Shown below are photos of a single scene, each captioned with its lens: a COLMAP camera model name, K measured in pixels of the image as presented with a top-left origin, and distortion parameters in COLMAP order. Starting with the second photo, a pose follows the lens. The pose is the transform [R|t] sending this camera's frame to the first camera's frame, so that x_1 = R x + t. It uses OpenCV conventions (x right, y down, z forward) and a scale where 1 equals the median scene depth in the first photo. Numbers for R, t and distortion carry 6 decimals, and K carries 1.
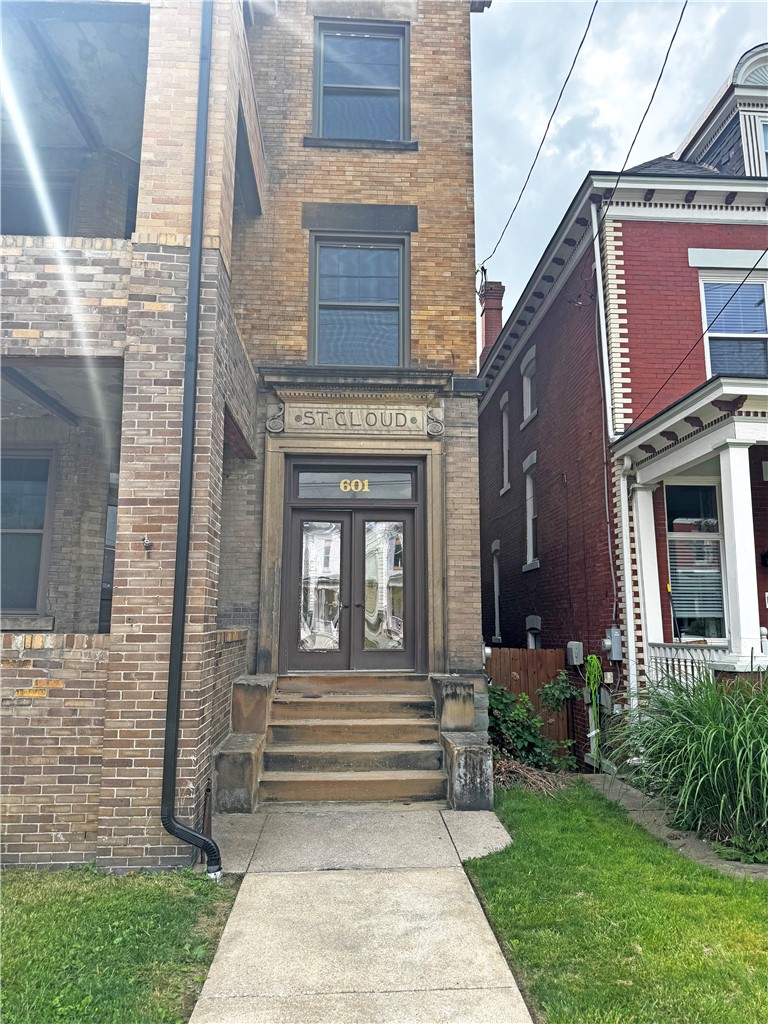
lens RADIAL K [[715.6, 0, 384.1], [0, 715.6, 511.0], [0, 0, 1]] dist [0.018471, -0.023313]
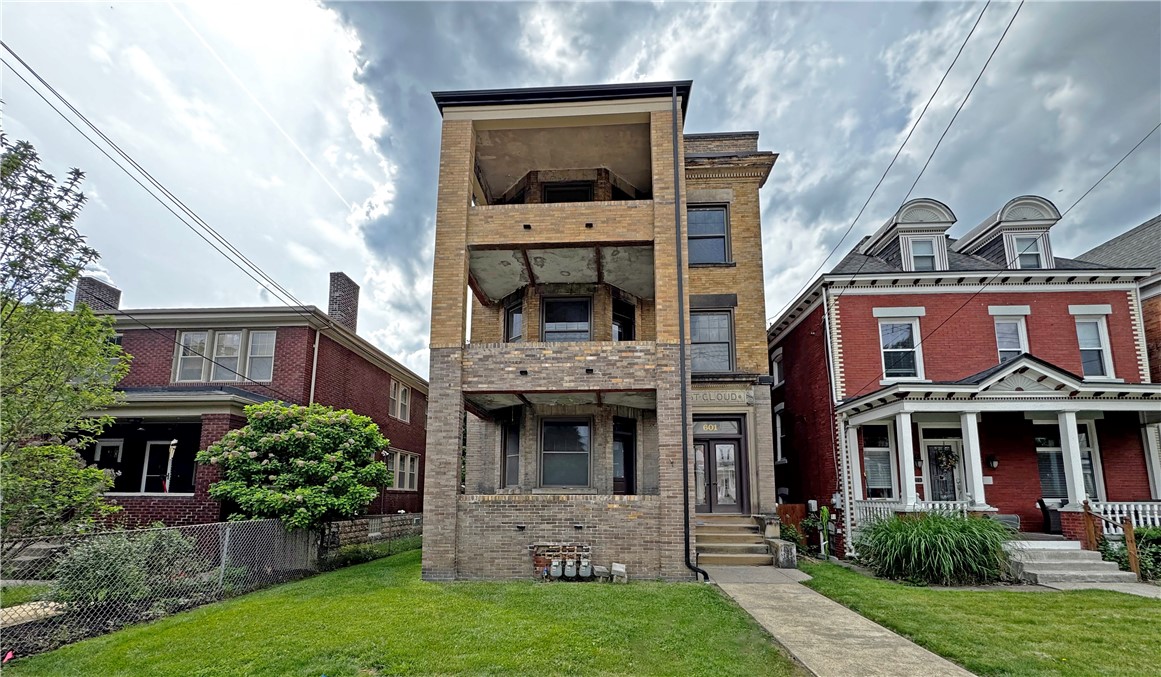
lens RADIAL K [[460.8, 0, 579.0], [0, 460.8, 432.9], [0, 0, 1]] dist [-0.008422, 0.000240]
pose [[0.993839, -0.013338, -0.110024, -0.339292], [0.016757, 0.999403, 0.030213, -0.081835], [0.109555, -0.031870, 0.993470, -0.505544]]
